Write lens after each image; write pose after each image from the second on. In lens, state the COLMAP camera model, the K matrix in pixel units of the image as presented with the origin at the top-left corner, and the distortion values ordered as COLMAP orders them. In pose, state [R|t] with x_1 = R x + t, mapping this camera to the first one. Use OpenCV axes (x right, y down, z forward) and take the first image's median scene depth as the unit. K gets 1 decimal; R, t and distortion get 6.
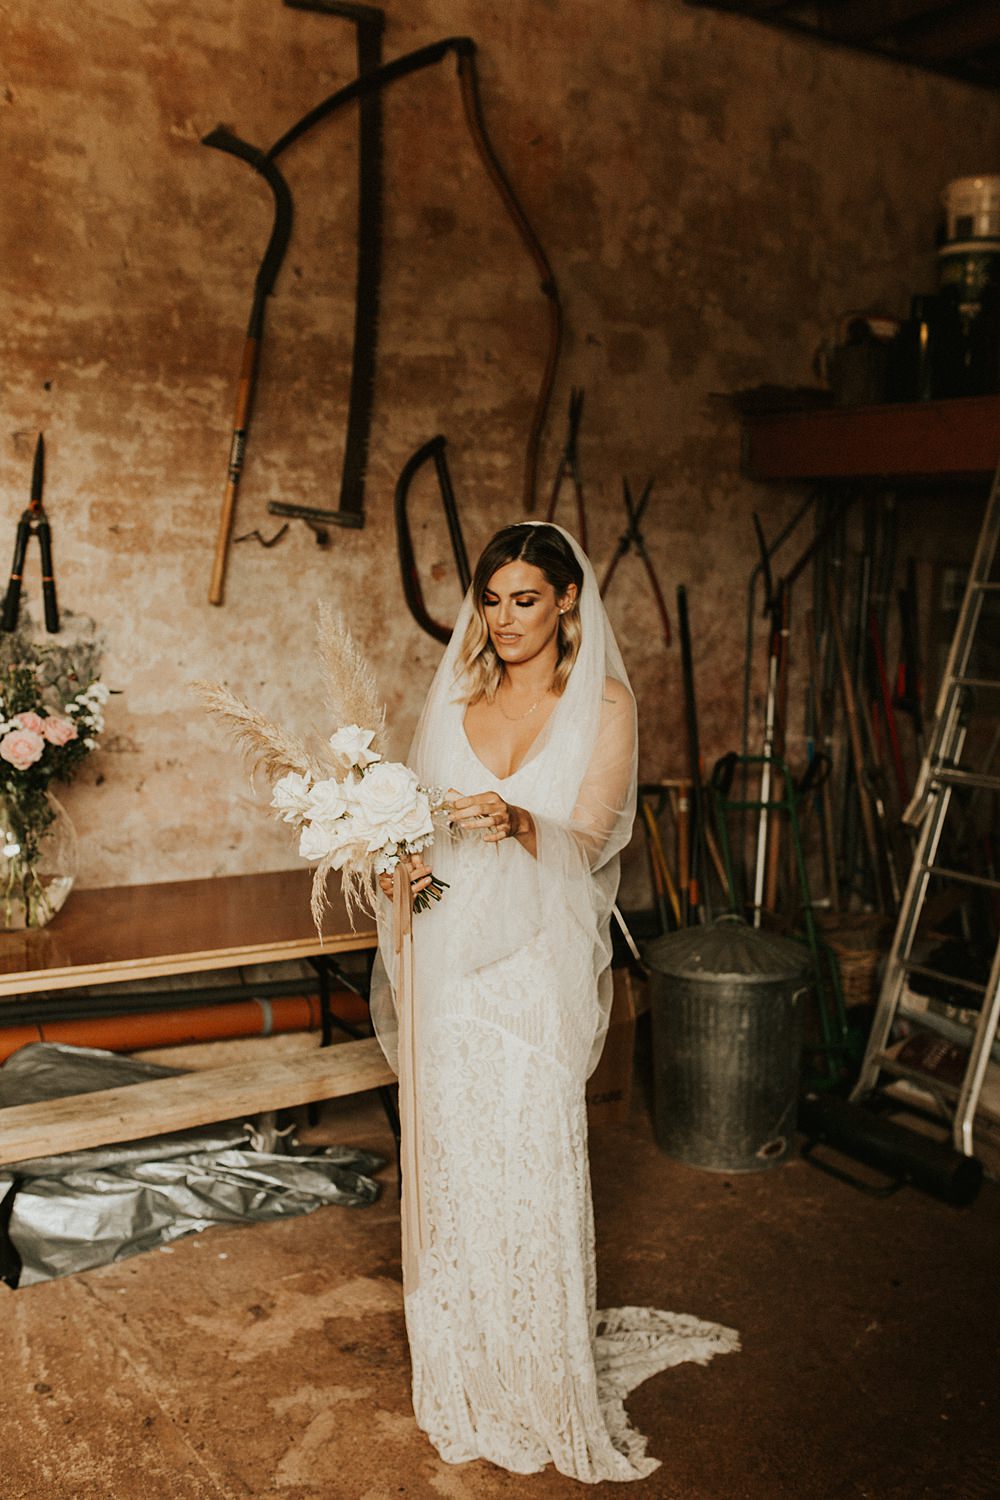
lens RADIAL K [[1511.8, 0, 500.0], [0, 1511.8, 750.0], [0, 0, 1]] dist [-0.009091, 0.023003]
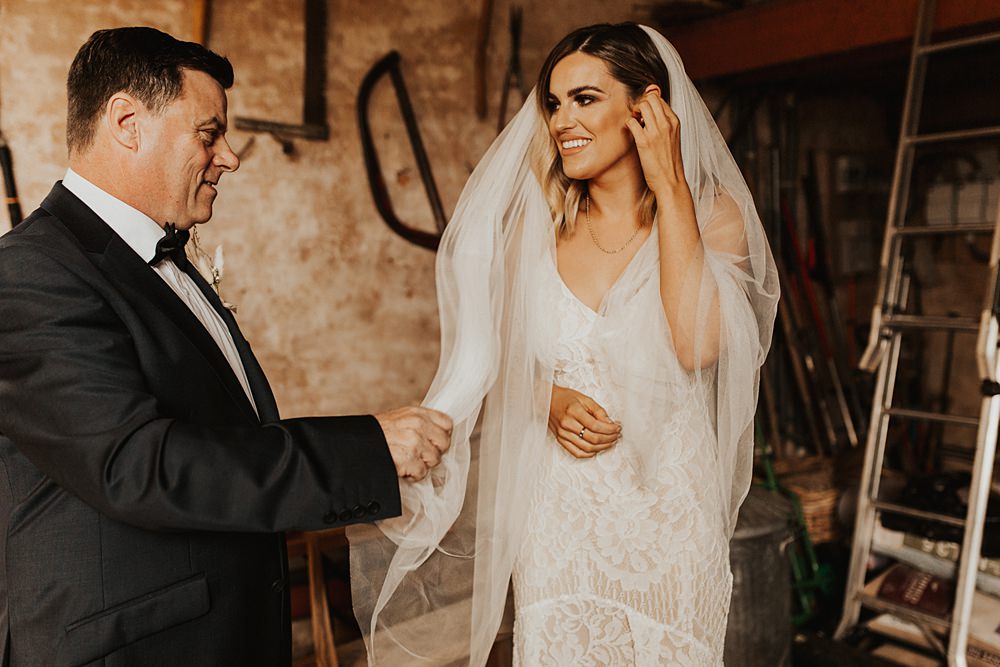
lens RADIAL K [[1007.8, 0, 500.0], [0, 1007.8, 333.5], [0, 0, 1]] dist [-0.009091, 0.023003]
pose [[0.995877, -0.086620, 0.026926, -0.000785], [0.087353, 0.995802, -0.027348, 0.019668], [-0.024444, 0.029587, 0.999263, 0.292368]]
